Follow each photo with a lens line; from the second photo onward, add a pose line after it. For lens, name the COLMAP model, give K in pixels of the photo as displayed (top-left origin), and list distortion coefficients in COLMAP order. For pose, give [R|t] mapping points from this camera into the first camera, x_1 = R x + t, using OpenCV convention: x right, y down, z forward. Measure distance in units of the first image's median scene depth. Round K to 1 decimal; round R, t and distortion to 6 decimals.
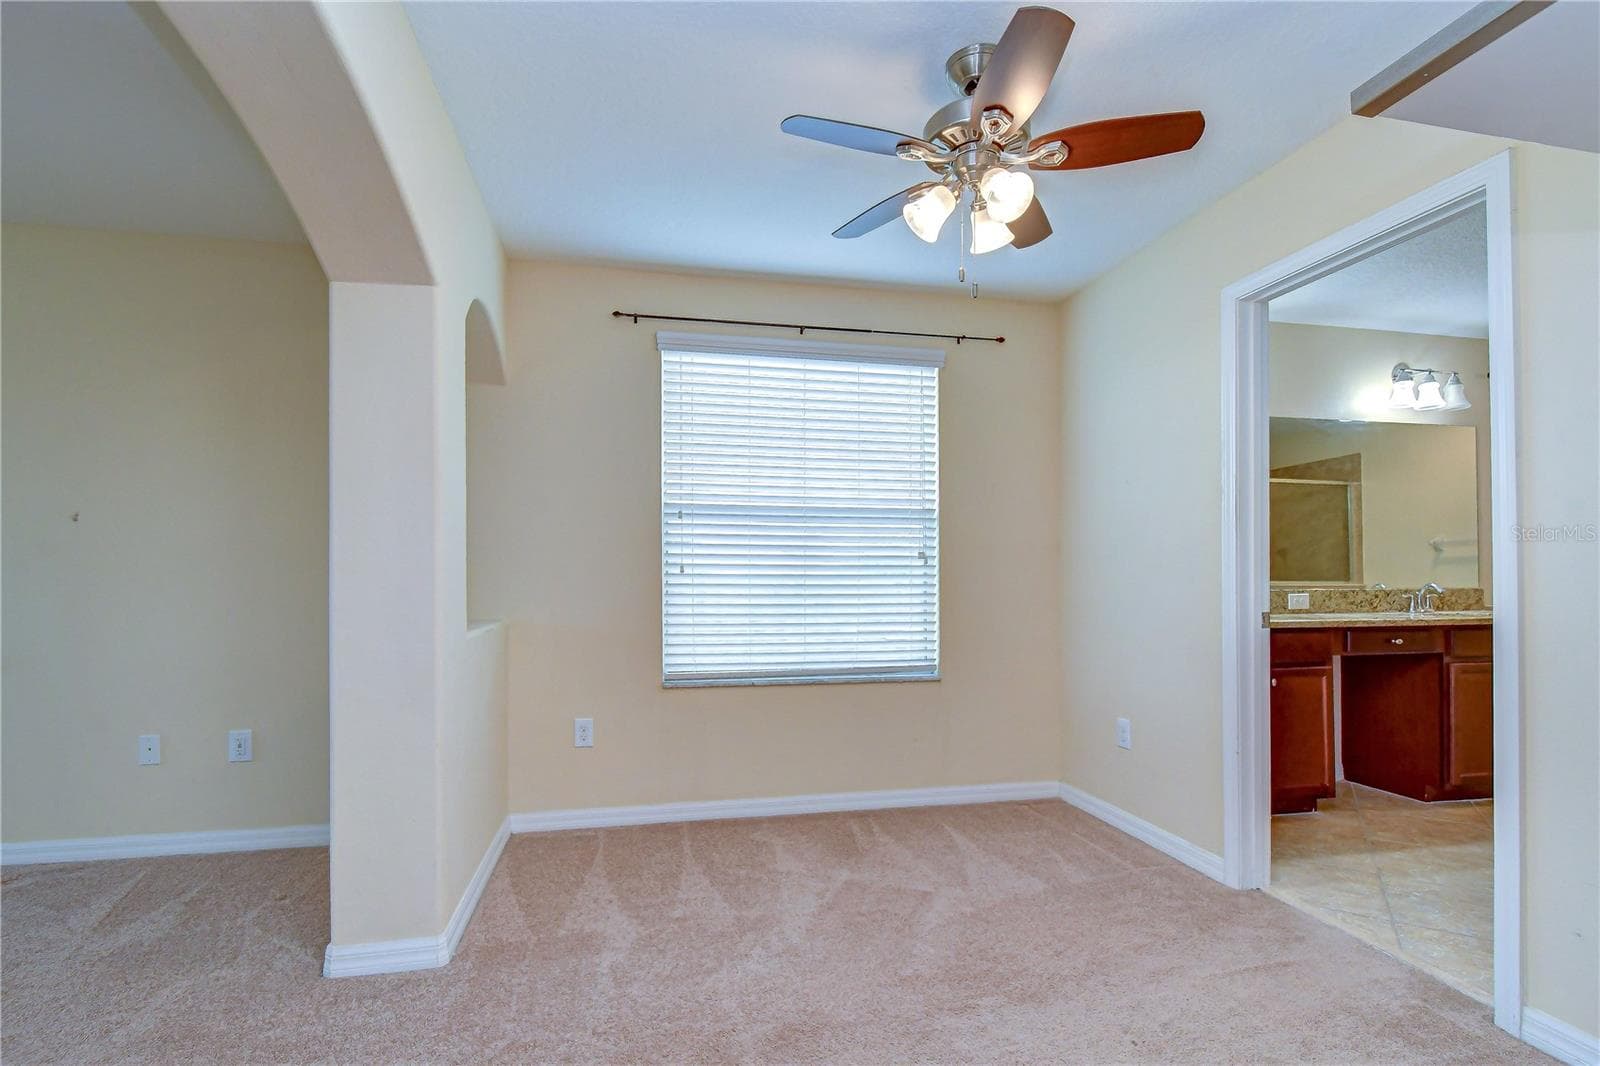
lens RADIAL K [[726.3, 0, 788.6], [0, 726.3, 581.8], [0, 0, 1]] dist [-0.000044, -0.000250]
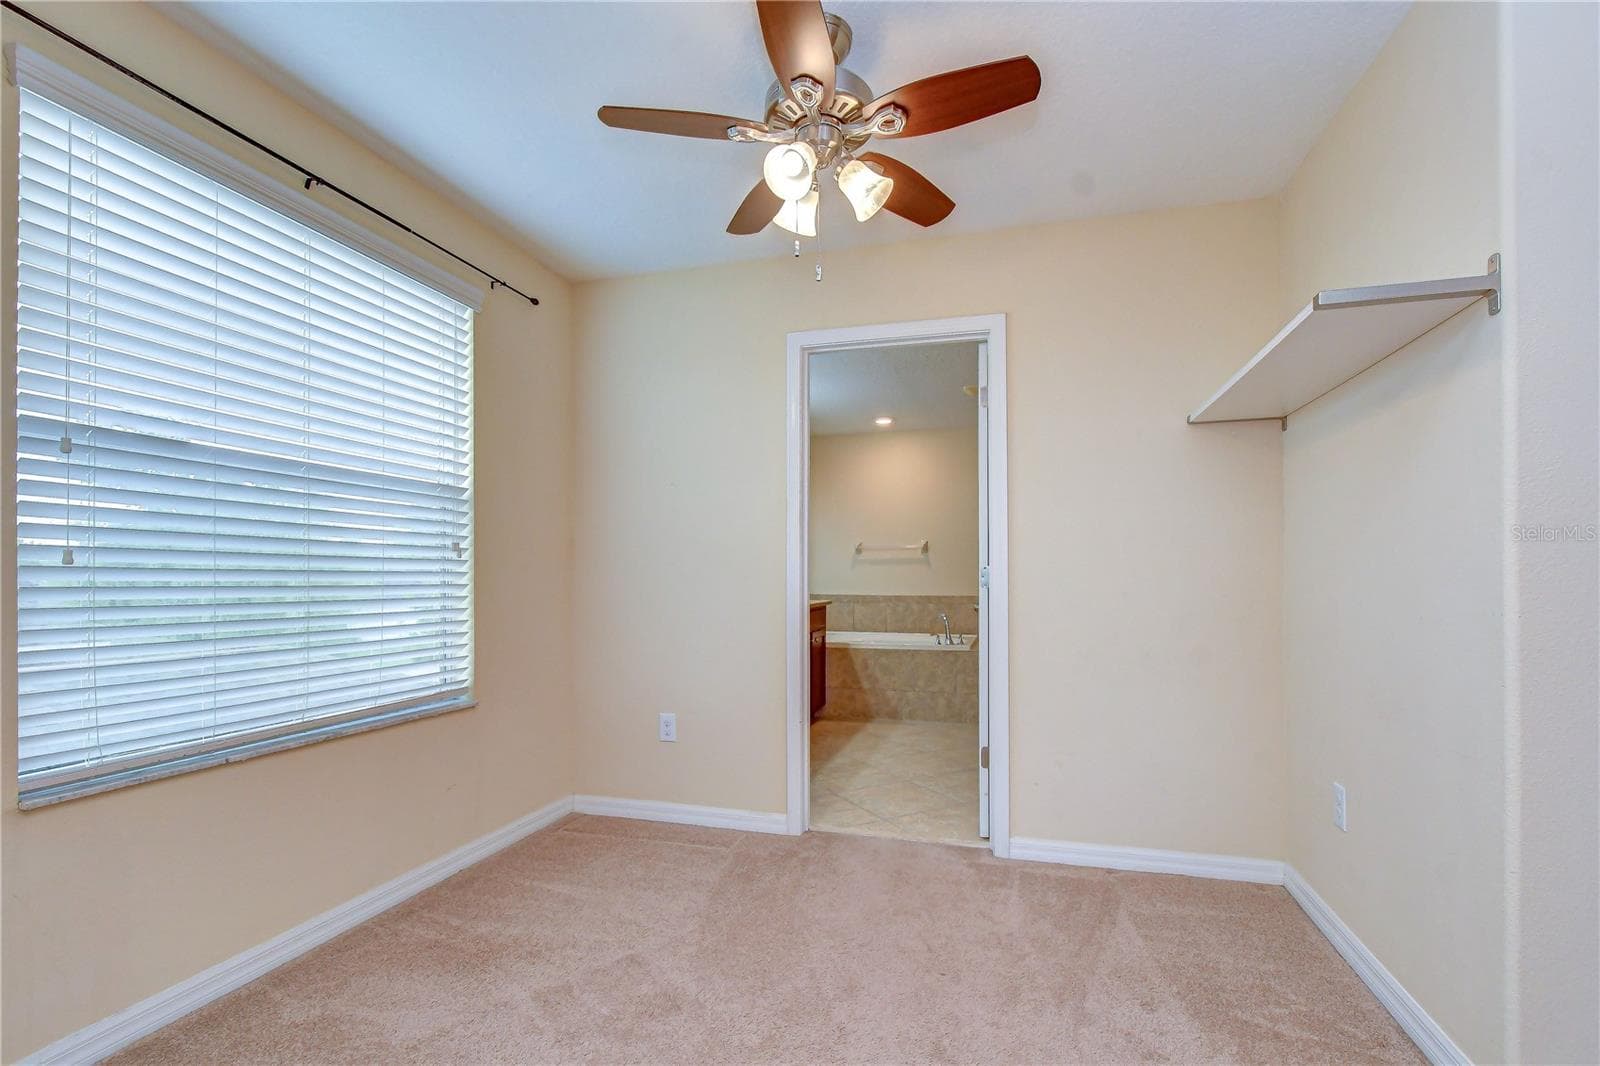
lens RADIAL K [[726.3, 0, 788.6], [0, 726.3, 581.8], [0, 0, 1]] dist [-0.000044, -0.000250]
pose [[0.477470, -0.006979, 0.878621, -0.345252], [0.006885, 0.999967, 0.004202, -0.000168], [-0.878621, 0.004043, 0.477502, 0.346210]]
